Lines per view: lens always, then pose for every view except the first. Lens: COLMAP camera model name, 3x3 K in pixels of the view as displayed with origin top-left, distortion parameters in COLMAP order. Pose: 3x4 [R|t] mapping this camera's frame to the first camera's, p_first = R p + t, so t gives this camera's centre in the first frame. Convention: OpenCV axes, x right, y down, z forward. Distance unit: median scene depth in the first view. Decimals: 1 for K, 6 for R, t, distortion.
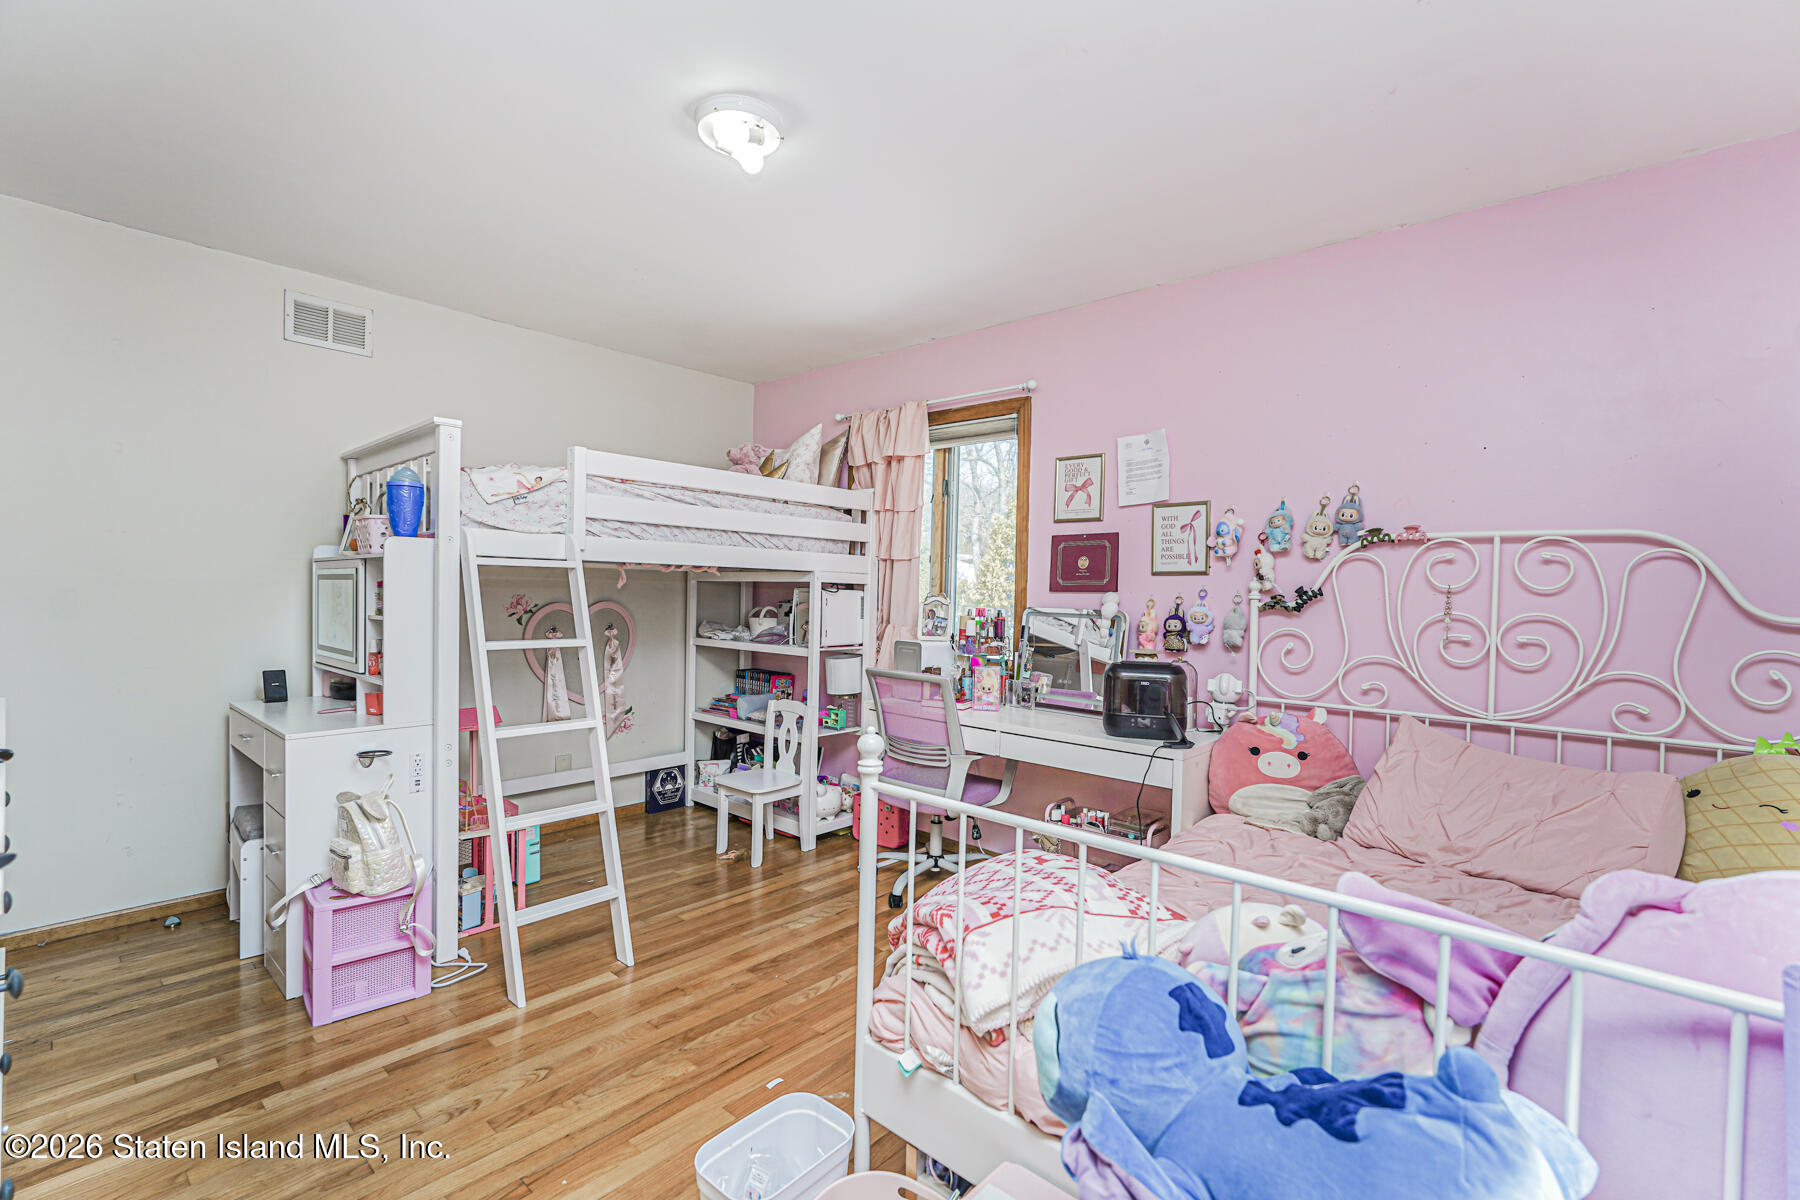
lens RADIAL K [[794.1, 0, 897.1], [0, 794.1, 606.2], [0, 0, 1]] dist [-0.020218, 0.011966]
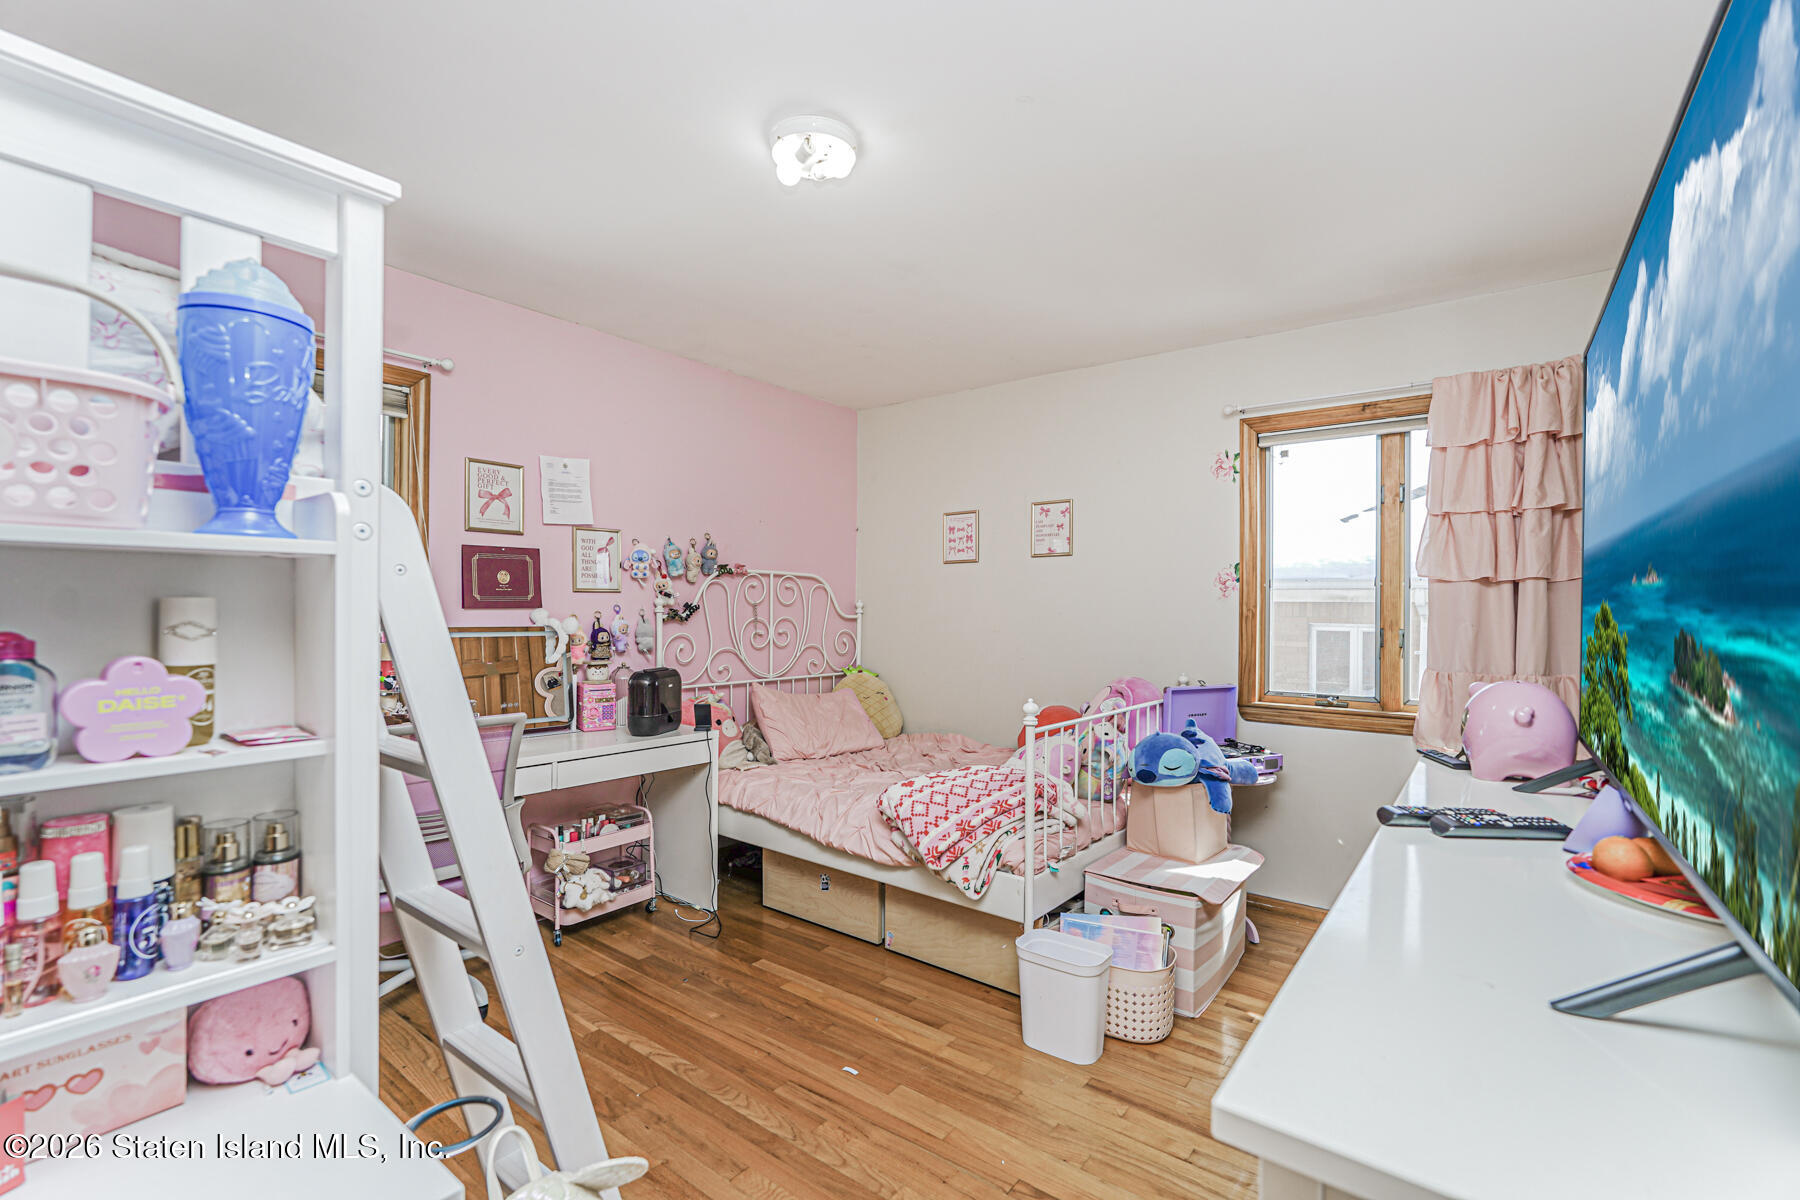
lens RADIAL K [[794.1, 0, 897.1], [0, 794.1, 606.2], [0, 0, 1]] dist [-0.020218, 0.011966]
pose [[-0.080684, -0.011769, 0.996670, -0.874524], [0.020277, 0.999704, 0.013446, -0.028294], [-0.996533, 0.021294, -0.080421, 0.727080]]
